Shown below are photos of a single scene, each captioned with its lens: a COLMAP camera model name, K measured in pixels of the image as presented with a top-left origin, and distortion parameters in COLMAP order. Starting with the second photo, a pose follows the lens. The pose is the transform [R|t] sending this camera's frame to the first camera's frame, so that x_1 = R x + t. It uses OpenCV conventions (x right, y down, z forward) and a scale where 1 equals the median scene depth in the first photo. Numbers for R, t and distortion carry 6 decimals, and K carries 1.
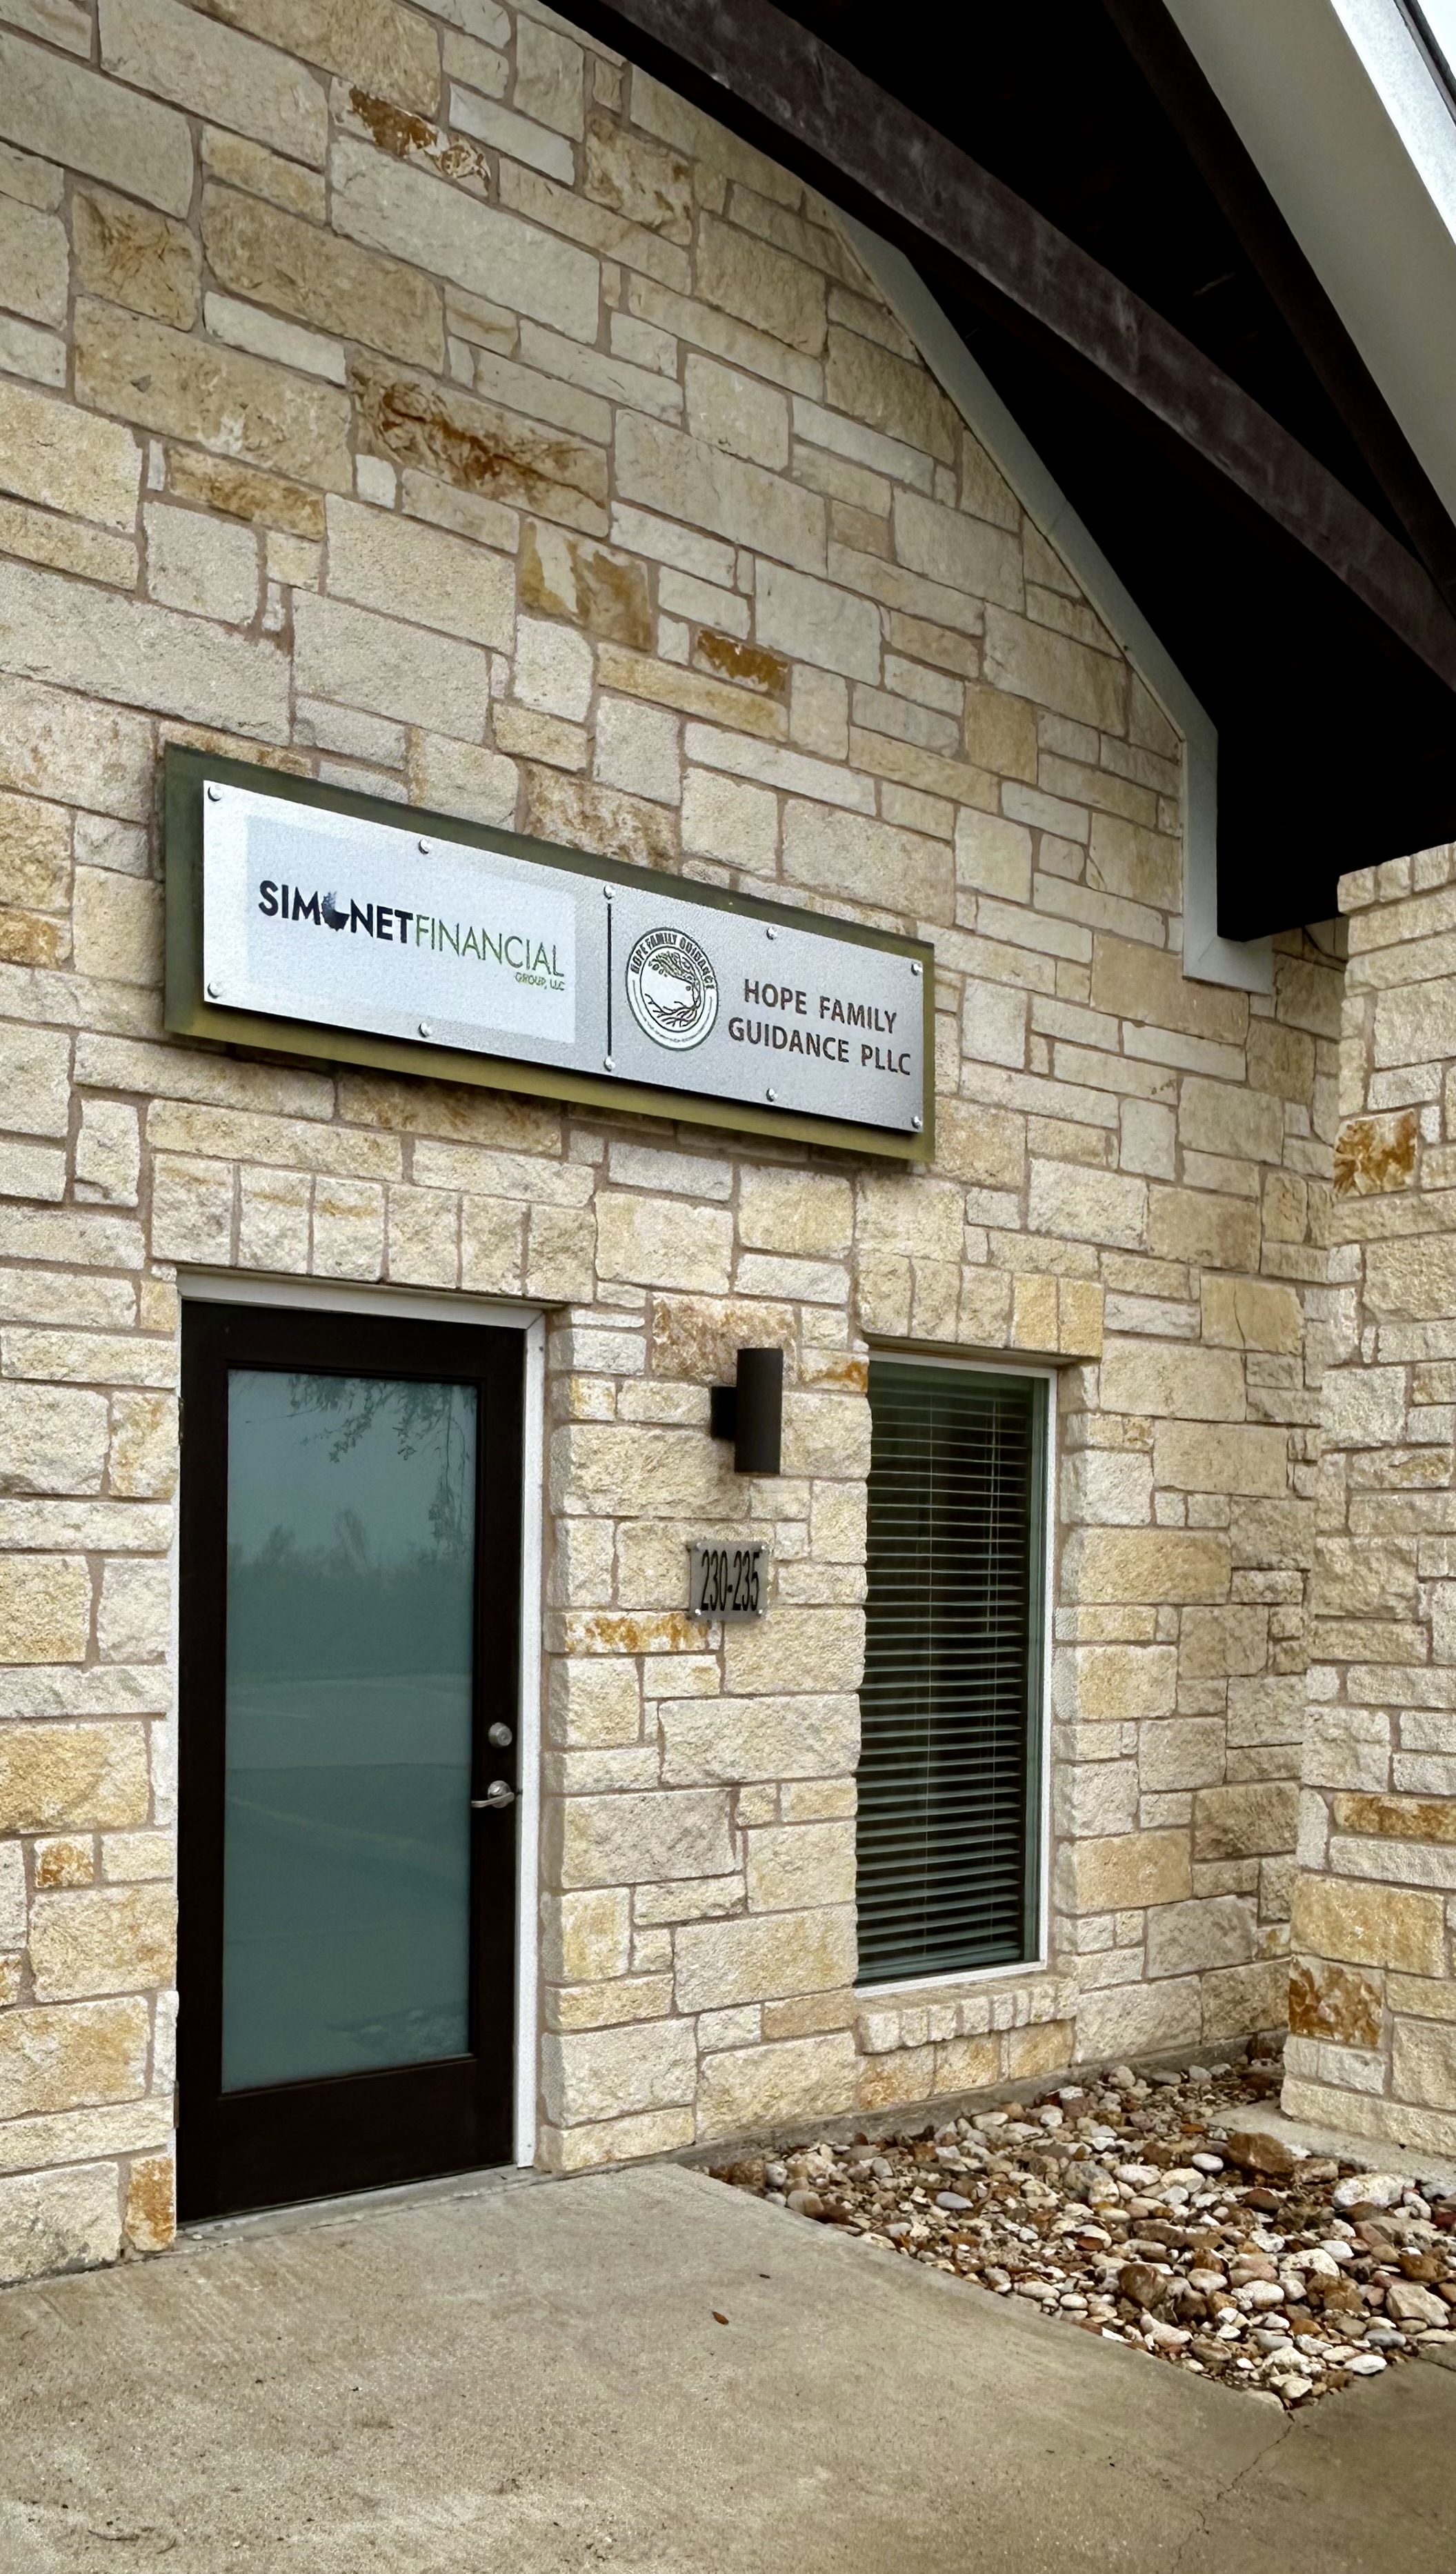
lens RADIAL K [[2097.7, 0, 863.2], [0, 2097.7, 1593.1], [0, 0, 1]] dist [0.003953, -0.002153]
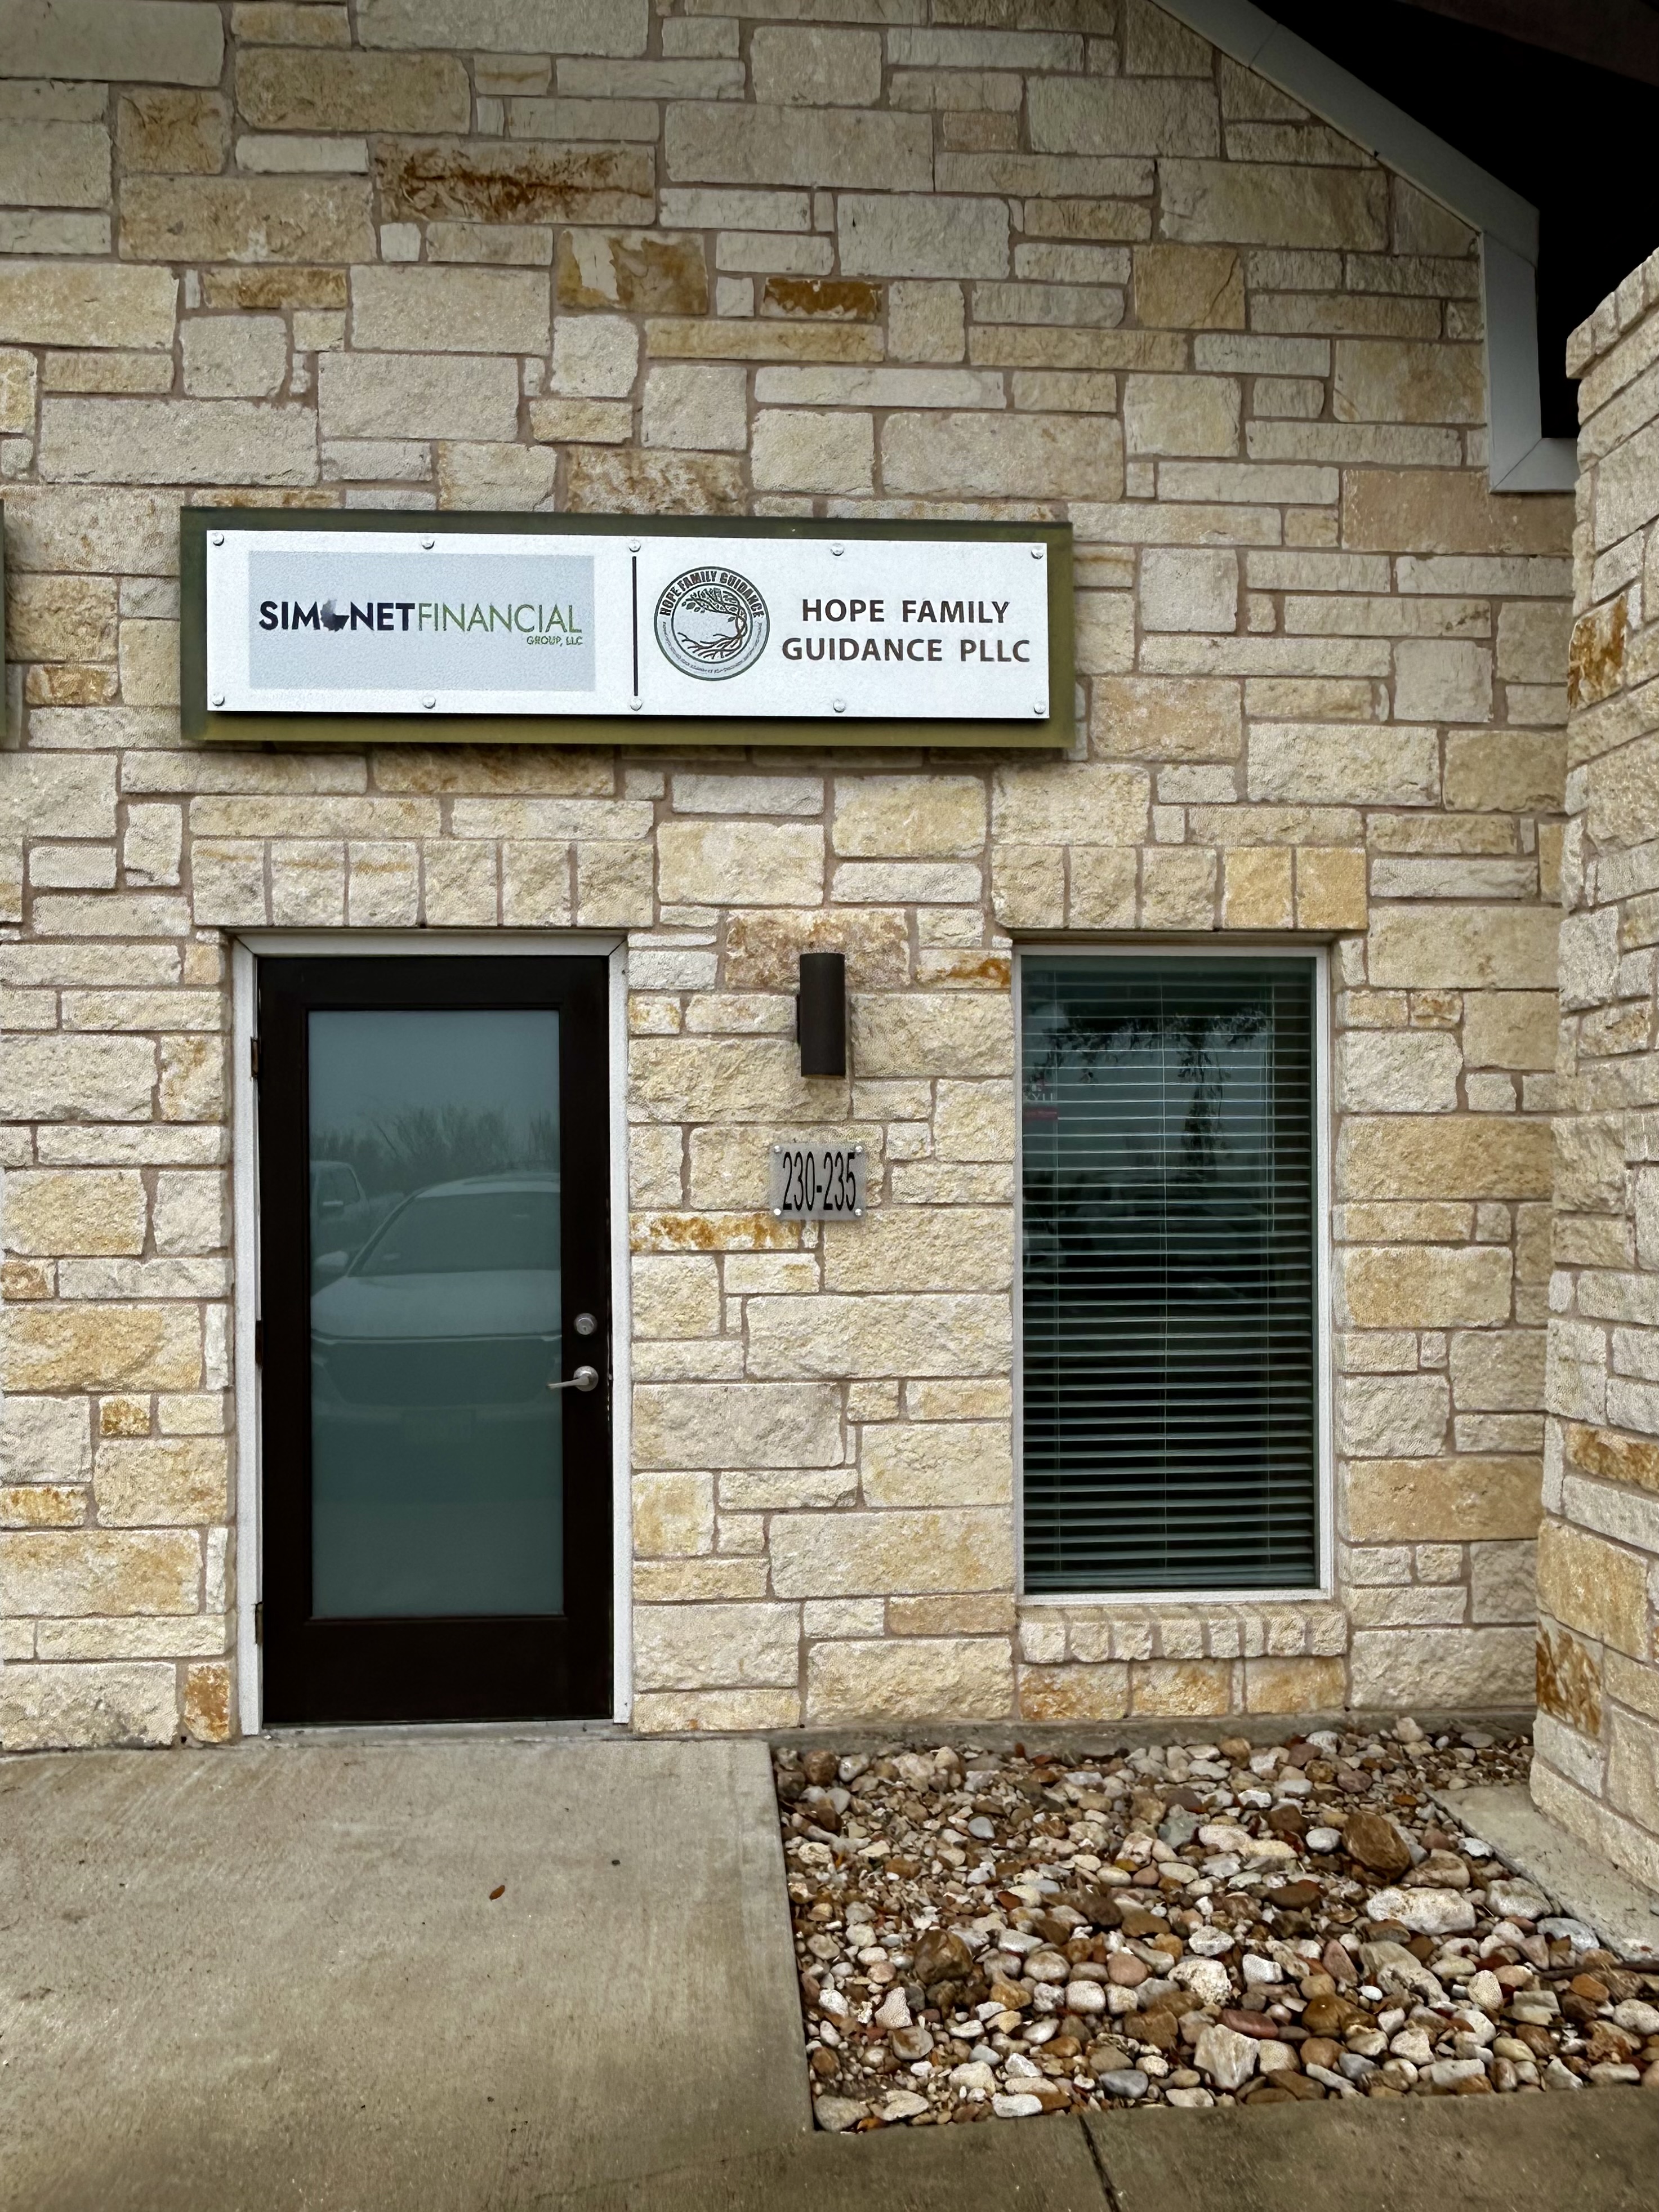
lens RADIAL K [[1823.3, 0, 853.7], [0, 1823.3, 1159.2], [0, 0, 1]] dist [0.011612, -0.035490]
pose [[0.822323, -0.024379, -0.568498, 0.474777], [0.010962, 0.999575, -0.027009, 0.008032], [0.568915, 0.015978, 0.822241, 0.281787]]
